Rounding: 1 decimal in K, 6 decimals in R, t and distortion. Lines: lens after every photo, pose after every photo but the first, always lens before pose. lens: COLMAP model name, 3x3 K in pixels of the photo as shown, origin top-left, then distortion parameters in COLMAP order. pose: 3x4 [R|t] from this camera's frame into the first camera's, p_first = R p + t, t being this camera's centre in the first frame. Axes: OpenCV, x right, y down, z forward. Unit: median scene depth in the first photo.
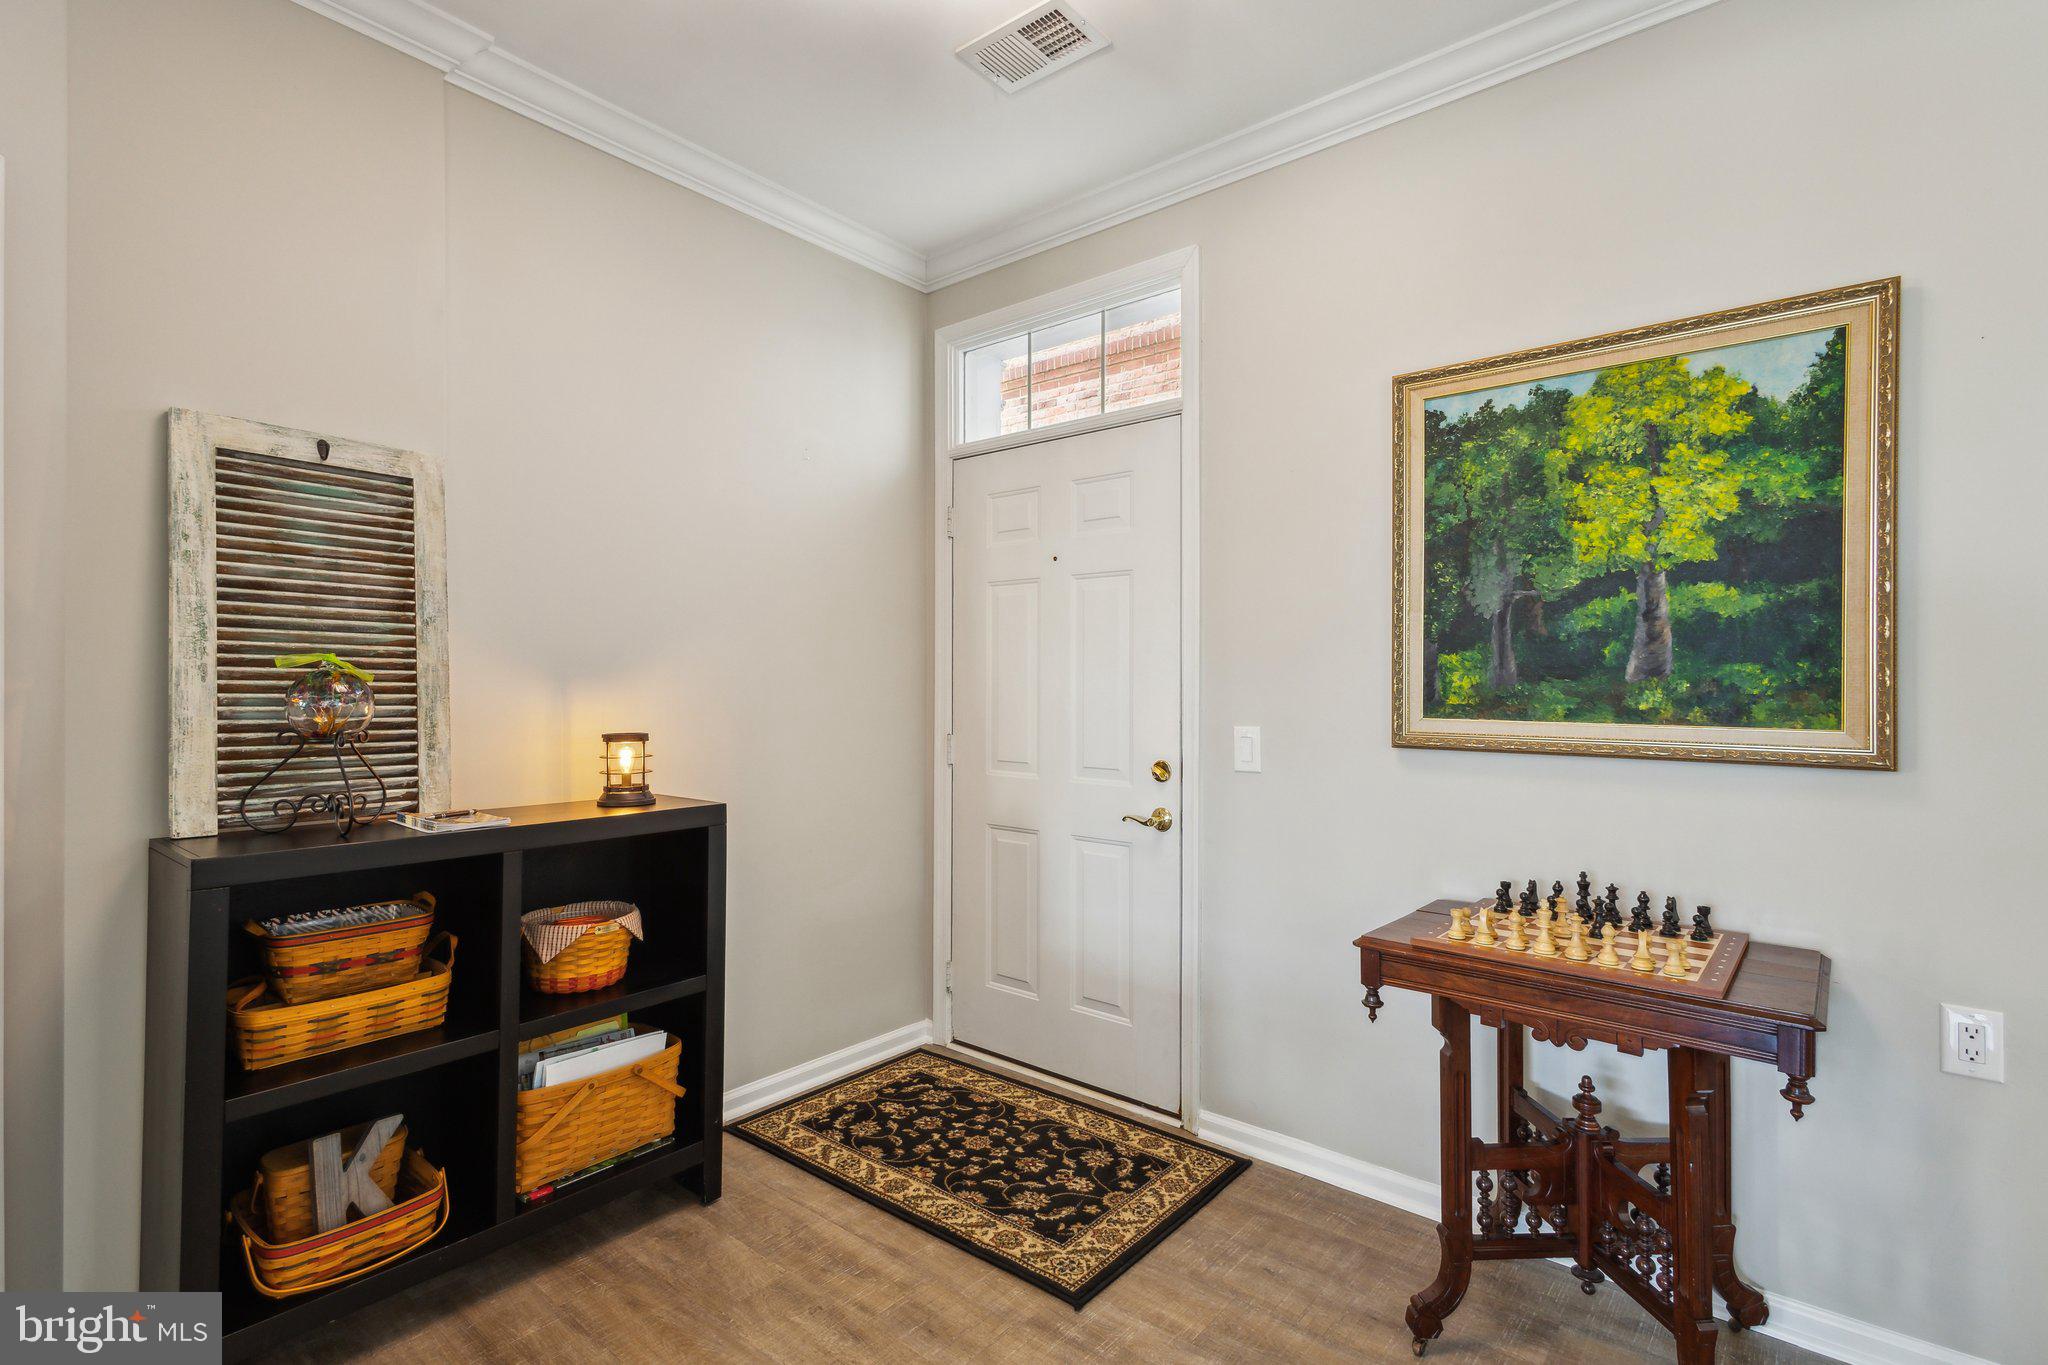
lens RADIAL K [[964.4, 0, 1017.9], [0, 964.4, 689.2], [0, 0, 1]] dist [0.003894, 0.000247]
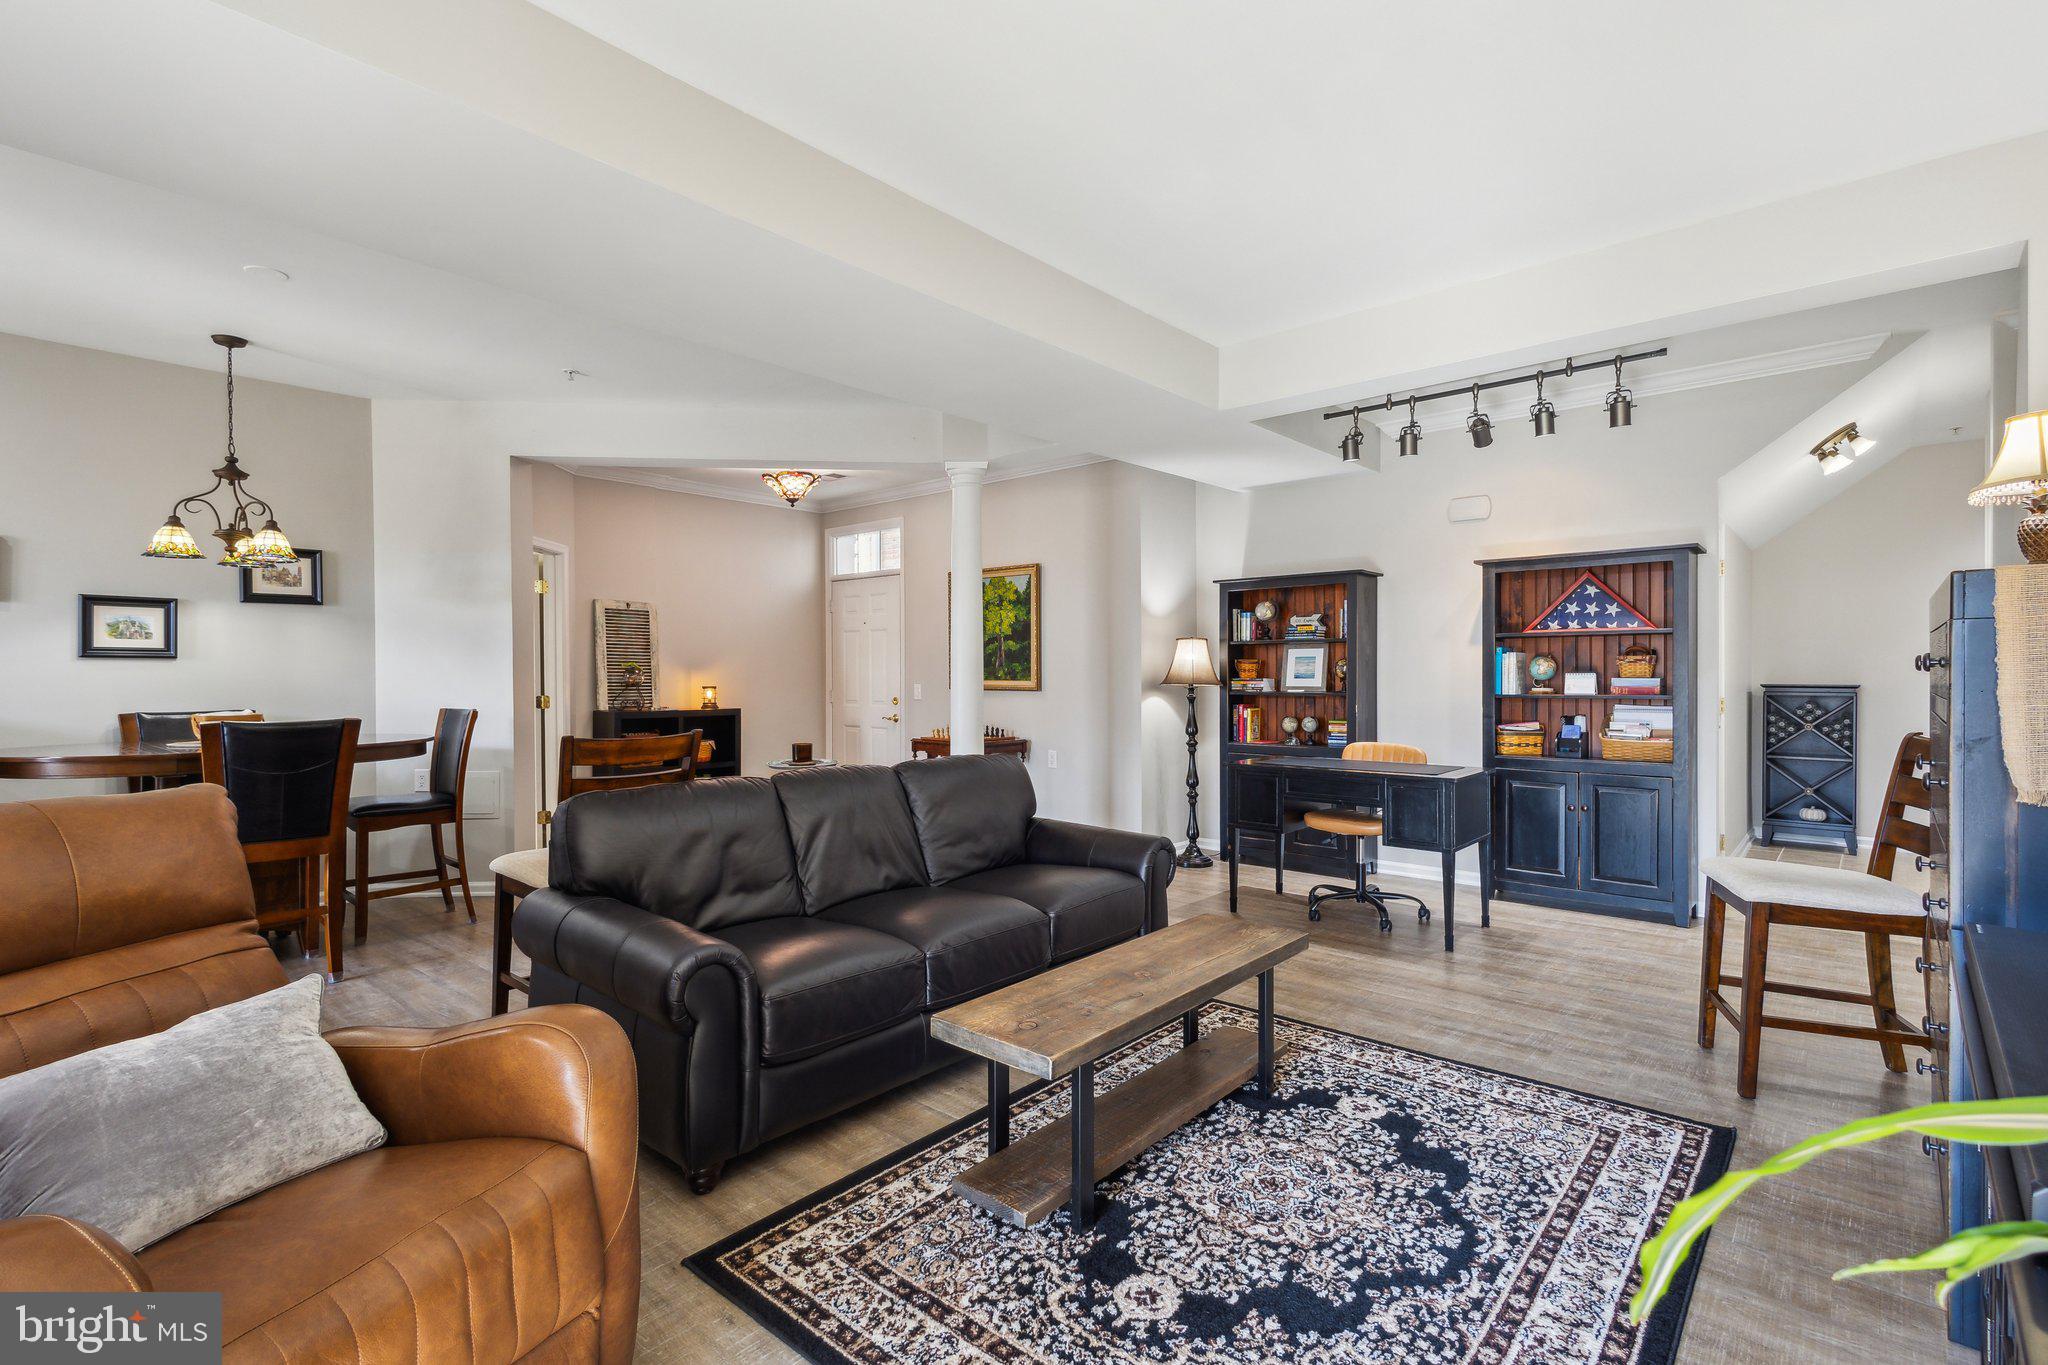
lens RADIAL K [[964.4, 0, 1029.6], [0, 964.4, 675.2], [0, 0, 1]] dist [0.003894, 0.000247]
pose [[0.999688, -0.005247, -0.024410, 0.828652], [0.005155, 0.999979, -0.003845, 0.030806], [0.024430, 0.003718, 0.999695, -2.456494]]
